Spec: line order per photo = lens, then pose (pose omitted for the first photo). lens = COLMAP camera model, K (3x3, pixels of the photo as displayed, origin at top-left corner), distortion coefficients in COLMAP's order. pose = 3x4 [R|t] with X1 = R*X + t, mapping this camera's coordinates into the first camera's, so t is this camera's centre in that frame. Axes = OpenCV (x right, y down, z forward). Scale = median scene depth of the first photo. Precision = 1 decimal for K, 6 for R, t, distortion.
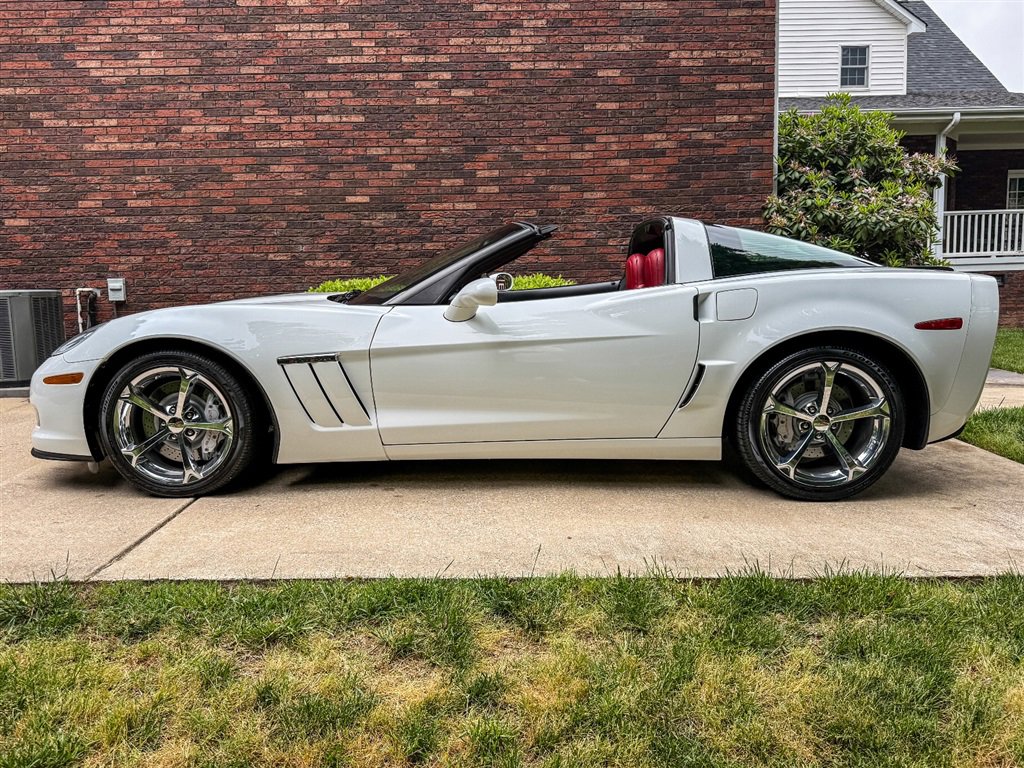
lens RADIAL K [[796.6, 0, 512.0], [0, 796.6, 384.0], [0, 0, 1]] dist [0.169614, -0.330454]
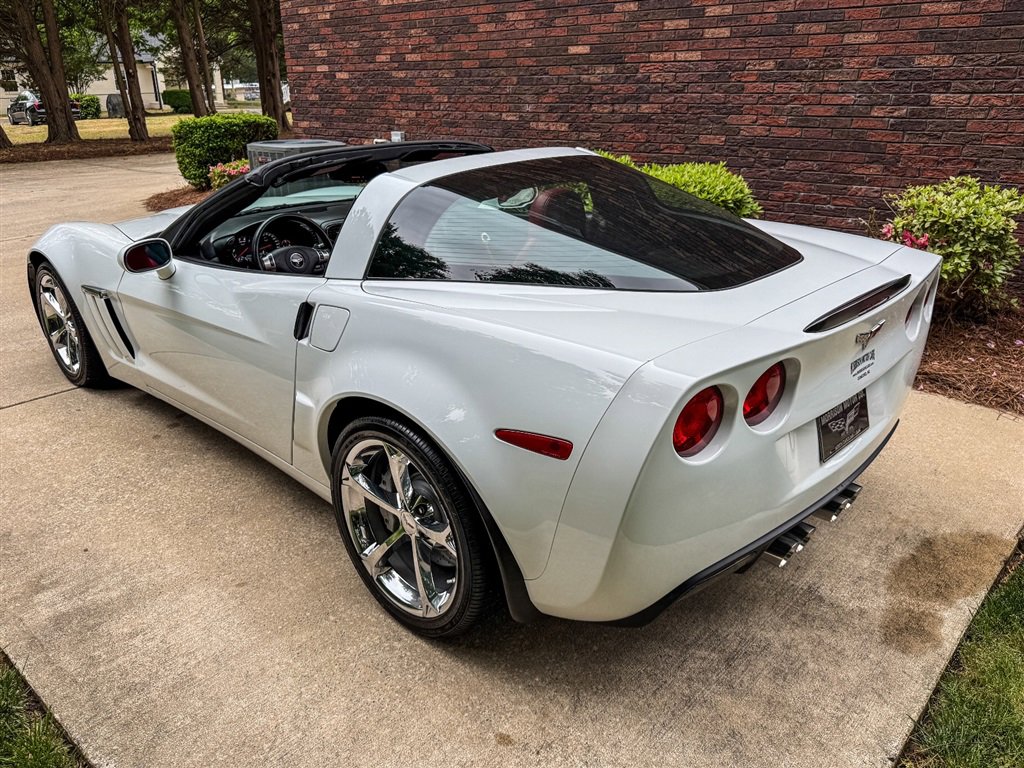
lens RADIAL K [[824.9, 0, 517.0], [0, 824.9, 377.5], [0, 0, 1]] dist [0.069646, -0.109041]
pose [[0.723757, 0.248138, -0.643897, 0.419517], [-0.090414, 0.959166, 0.268005, -0.126960], [0.684106, -0.135754, 0.716638, 0.276150]]
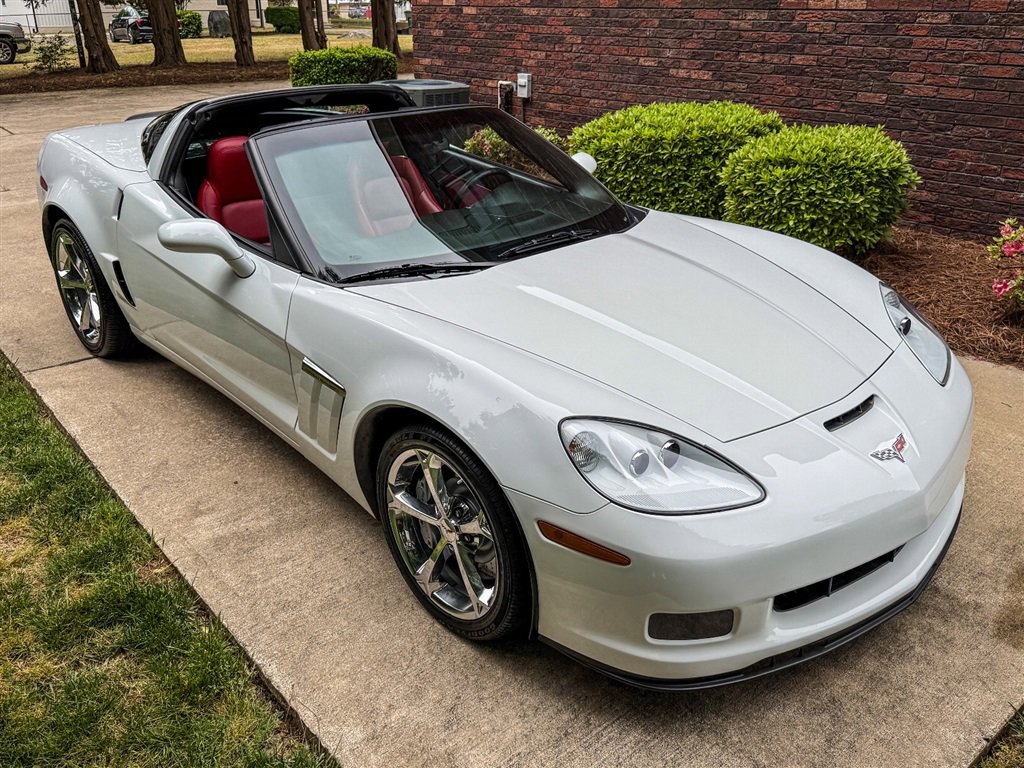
lens RADIAL K [[926.1, 0, 512.0], [0, 926.1, 384.0], [0, 0, 1]] dist [0.007401, -0.006662]
pose [[0.620677, 0.326397, -0.712899, 0.448504], [-0.116347, 0.937508, 0.327937, -0.144143], [0.775386, -0.120599, 0.619865, 0.231462]]
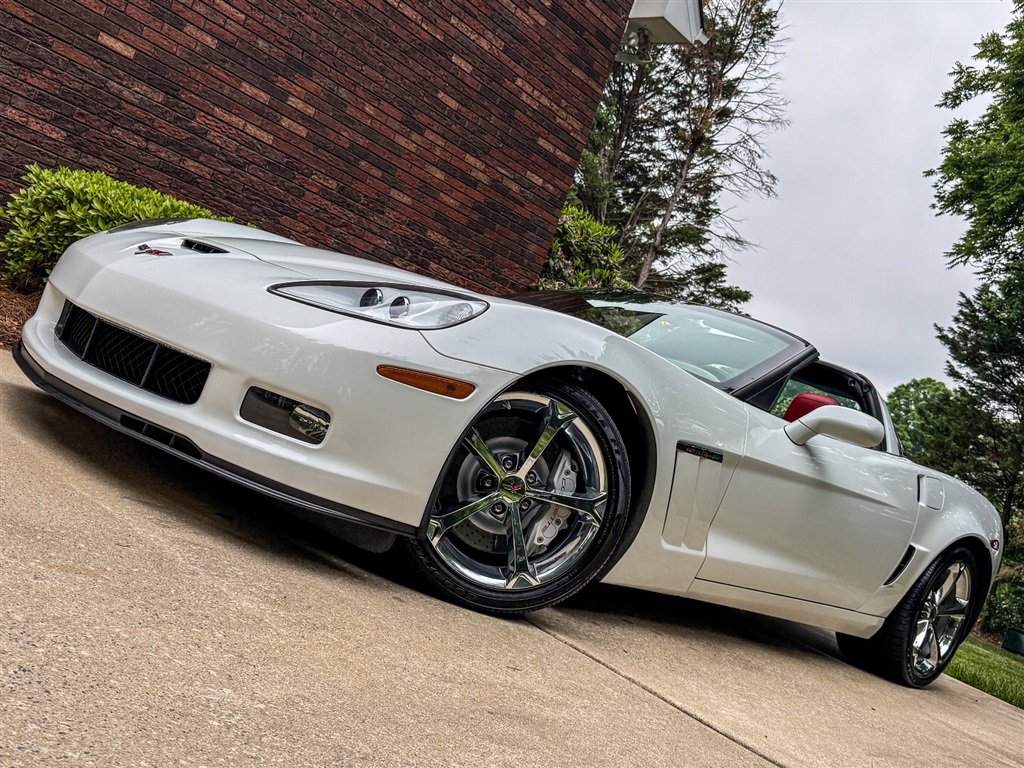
lens RADIAL K [[1017.6, 0, 514.3], [0, 1017.6, 385.7], [0, 0, 1]] dist [0.164742, -0.361805]
pose [[0.645758, 0.267650, 0.715094, -0.485544], [-0.256538, 0.958159, -0.126962, 0.033815], [-0.719156, -0.101462, 0.687401, 0.238335]]
